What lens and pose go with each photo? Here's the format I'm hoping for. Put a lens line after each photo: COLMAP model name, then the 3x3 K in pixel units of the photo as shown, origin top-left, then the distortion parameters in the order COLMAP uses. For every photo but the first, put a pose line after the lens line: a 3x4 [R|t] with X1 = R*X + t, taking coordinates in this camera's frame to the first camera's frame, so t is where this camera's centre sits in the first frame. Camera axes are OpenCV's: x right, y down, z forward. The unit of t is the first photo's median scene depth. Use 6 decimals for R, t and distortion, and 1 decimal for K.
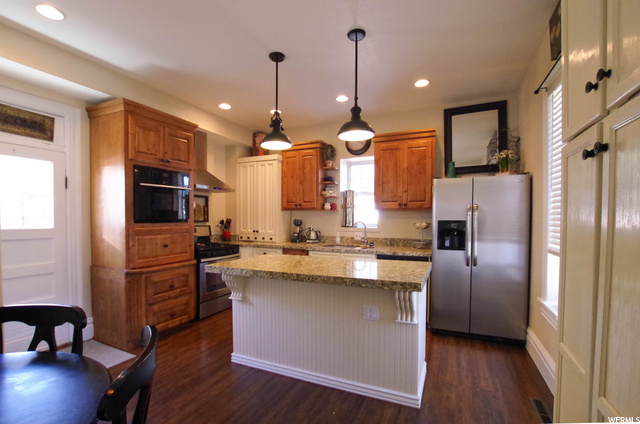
lens RADIAL K [[286.6, 0, 326.7], [0, 286.6, 223.1], [0, 0, 1]] dist [-0.004744, 0.000044]
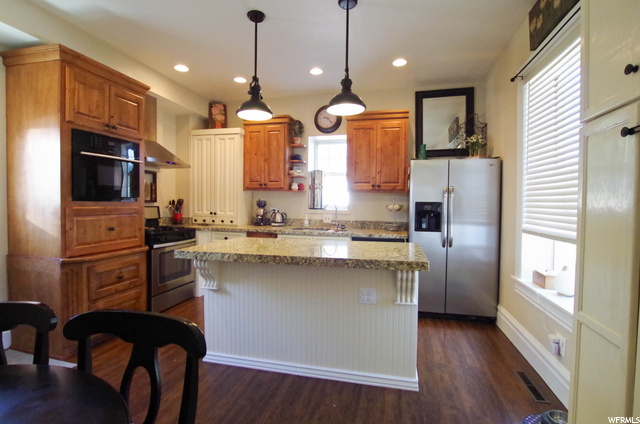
lens RADIAL K [[301.4, 0, 321.4], [0, 301.4, 209.4], [0, 0, 1]] dist [-0.006340, 0.002070]
pose [[0.983015, 0.006190, 0.183418, -0.131598], [-0.006739, 0.999974, 0.002368, 0.017173], [-0.183399, -0.003564, 0.983032, 0.034373]]
